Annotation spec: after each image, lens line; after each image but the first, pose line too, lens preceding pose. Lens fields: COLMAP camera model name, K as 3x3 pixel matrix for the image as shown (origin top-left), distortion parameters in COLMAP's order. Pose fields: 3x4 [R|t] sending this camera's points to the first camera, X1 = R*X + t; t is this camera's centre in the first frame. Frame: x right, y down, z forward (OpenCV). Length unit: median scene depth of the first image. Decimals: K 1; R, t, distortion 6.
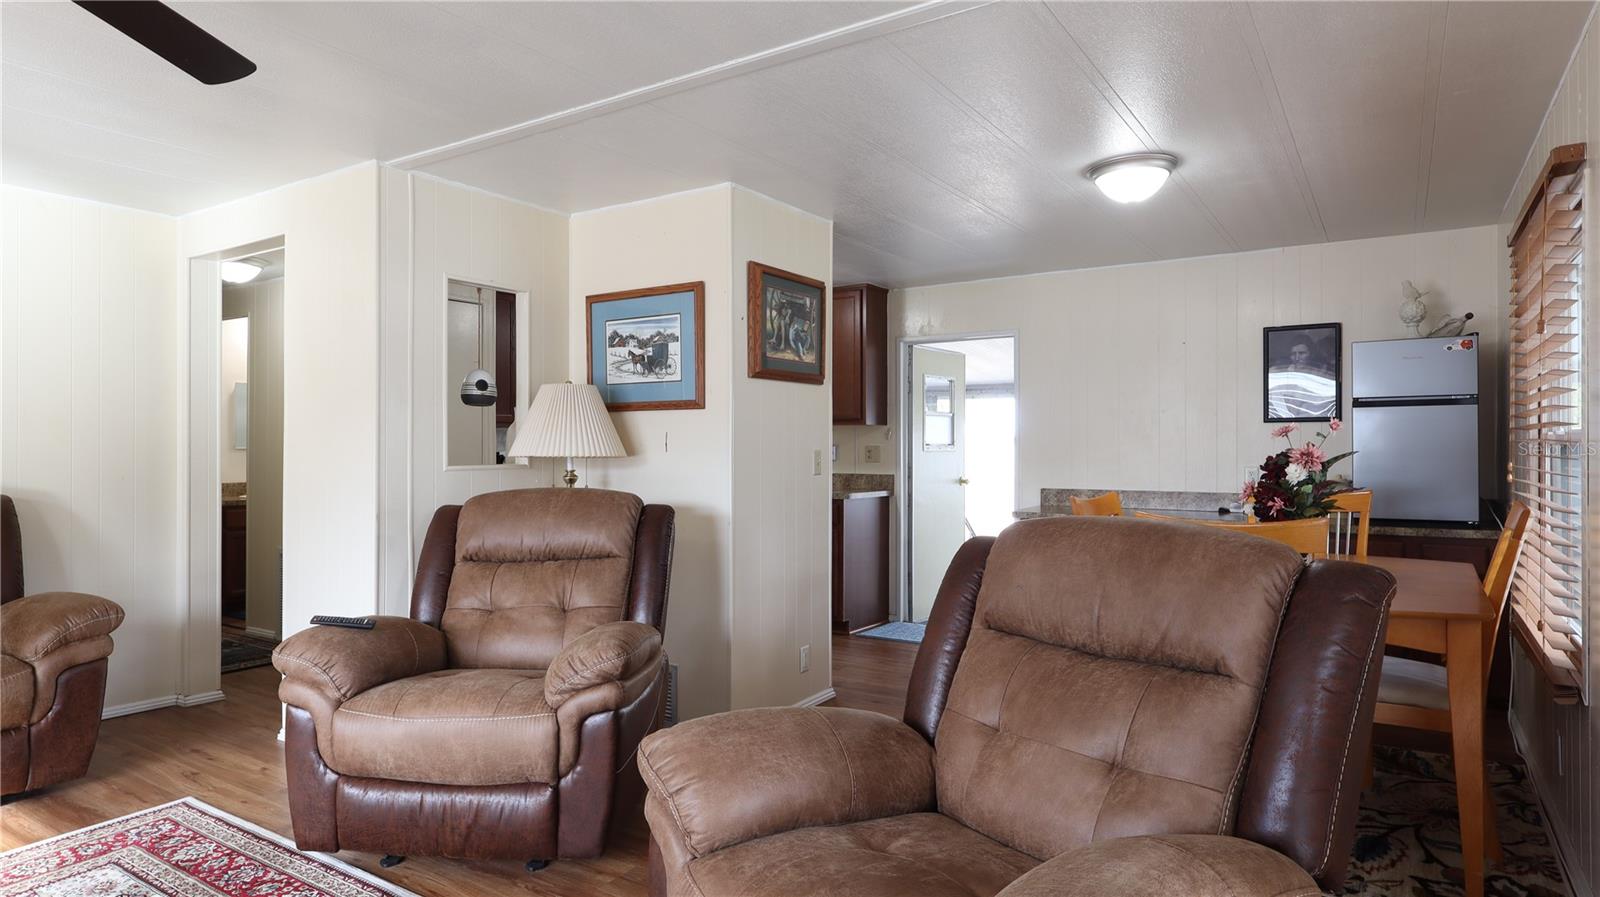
lens RADIAL K [[916.3, 0, 803.0], [0, 916.3, 446.0], [0, 0, 1]] dist [0.005157, -0.000773]
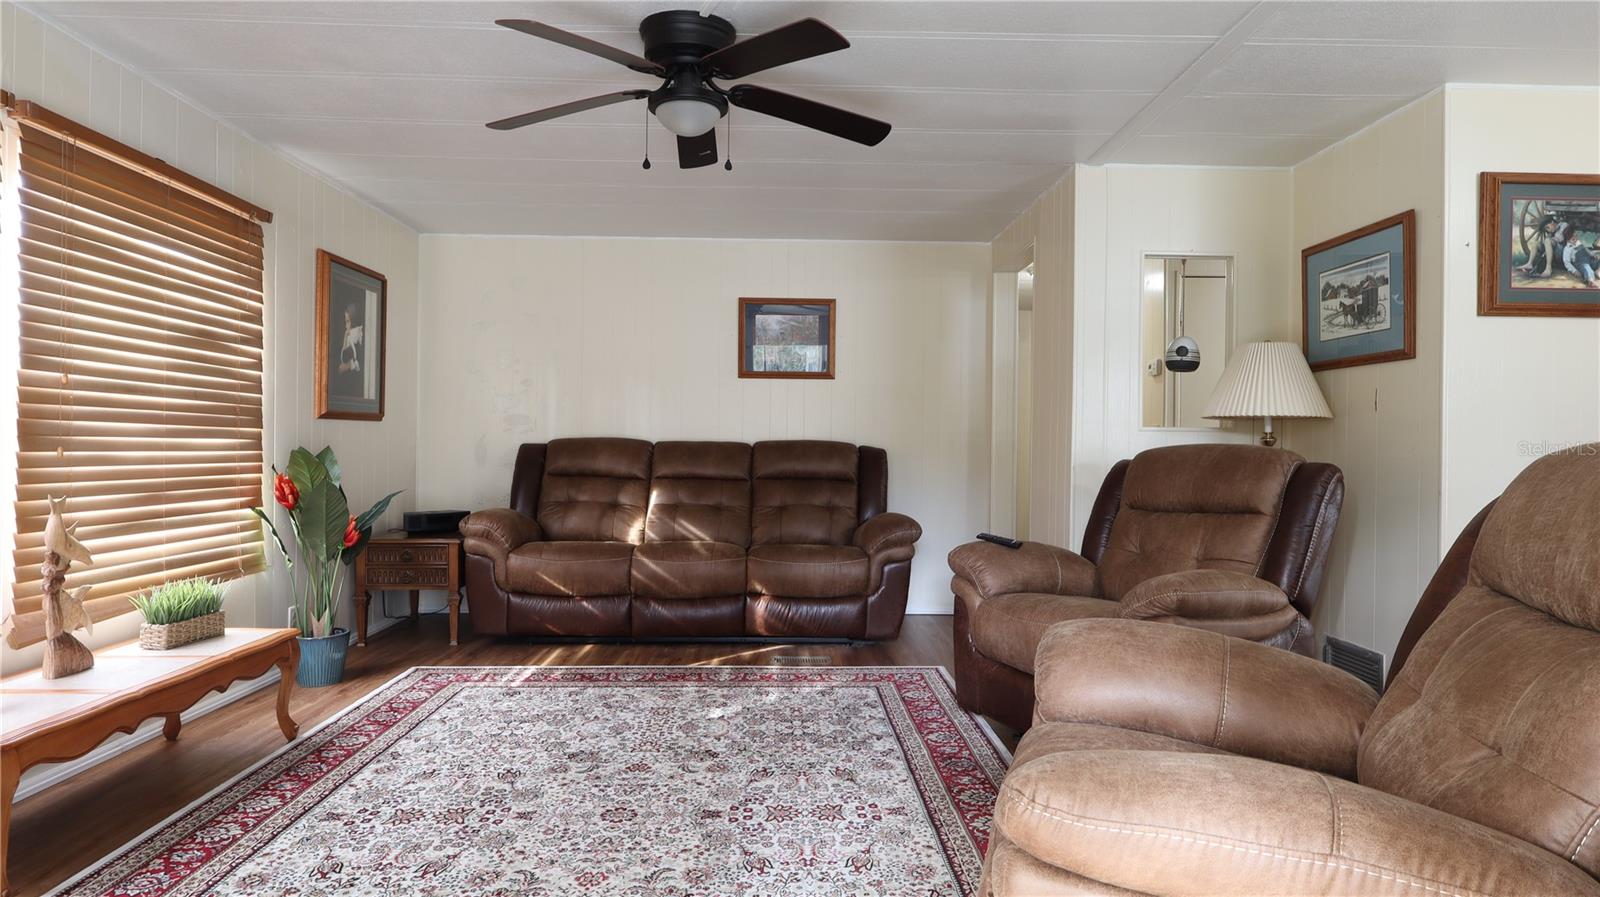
lens RADIAL K [[916.3, 0, 802.0], [0, 916.3, 445.7], [0, 0, 1]] dist [0.005157, -0.000773]
pose [[0.570751, 0.007628, -0.821088, 0.258353], [-0.007495, 0.999964, 0.004080, 0.039772], [0.821089, 0.003825, 0.570788, 0.039618]]
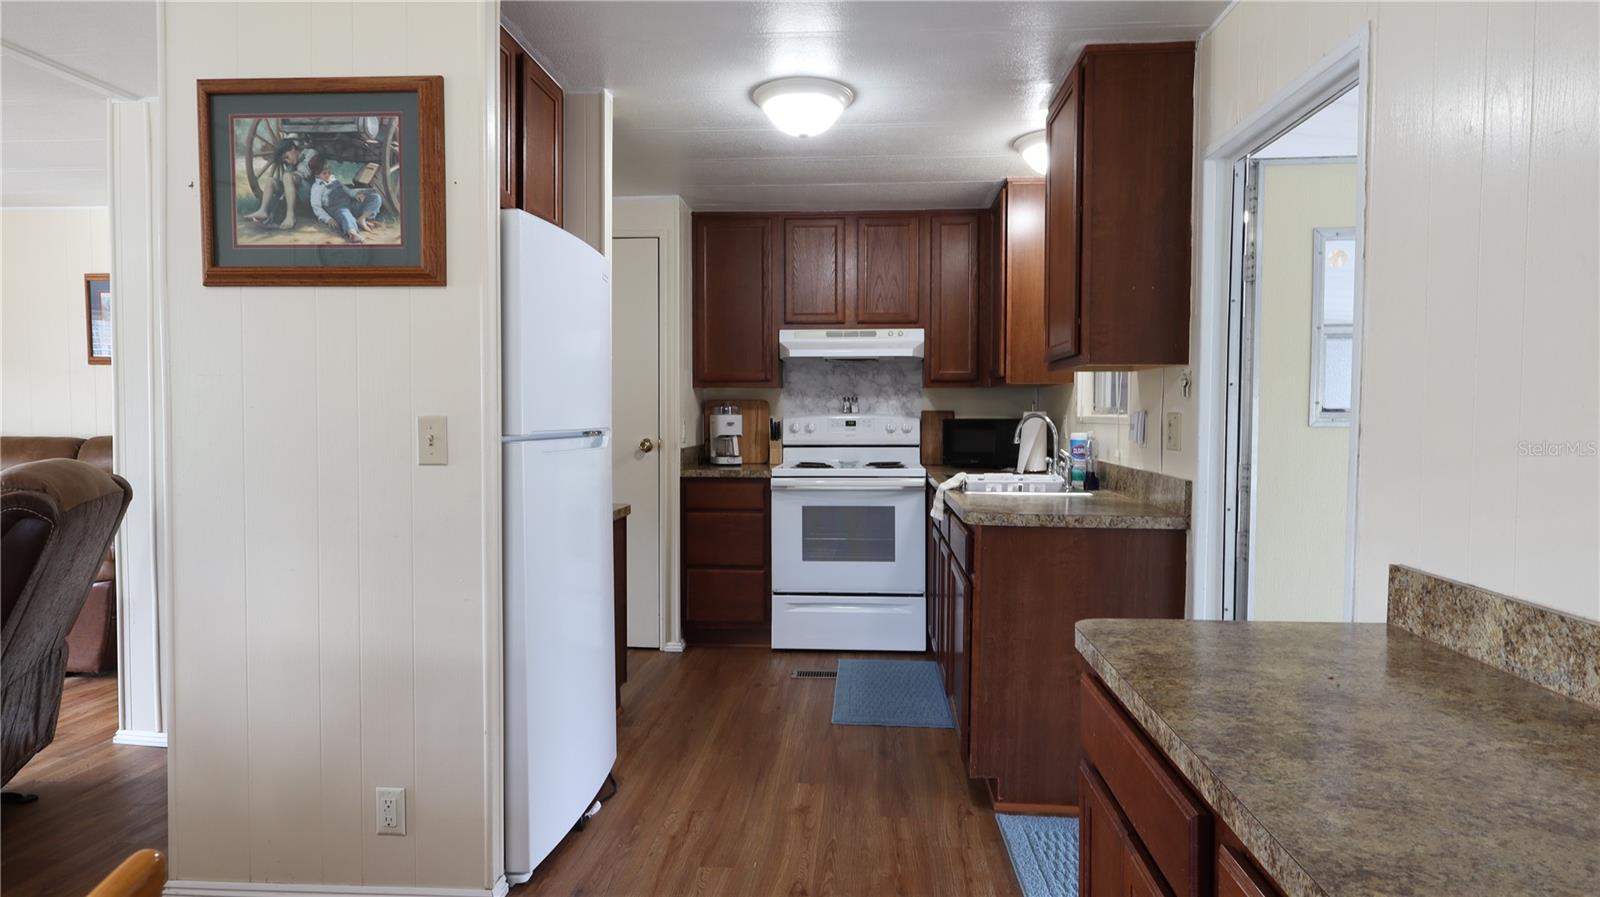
lens RADIAL K [[916.3, 0, 801.1], [0, 916.3, 441.5], [0, 0, 1]] dist [0.005157, -0.000773]
pose [[0.485205, 0.042411, -0.873371, 0.606709], [-0.002065, 0.998876, 0.047359, -0.005324], [0.874398, -0.021175, 0.484747, 1.003375]]
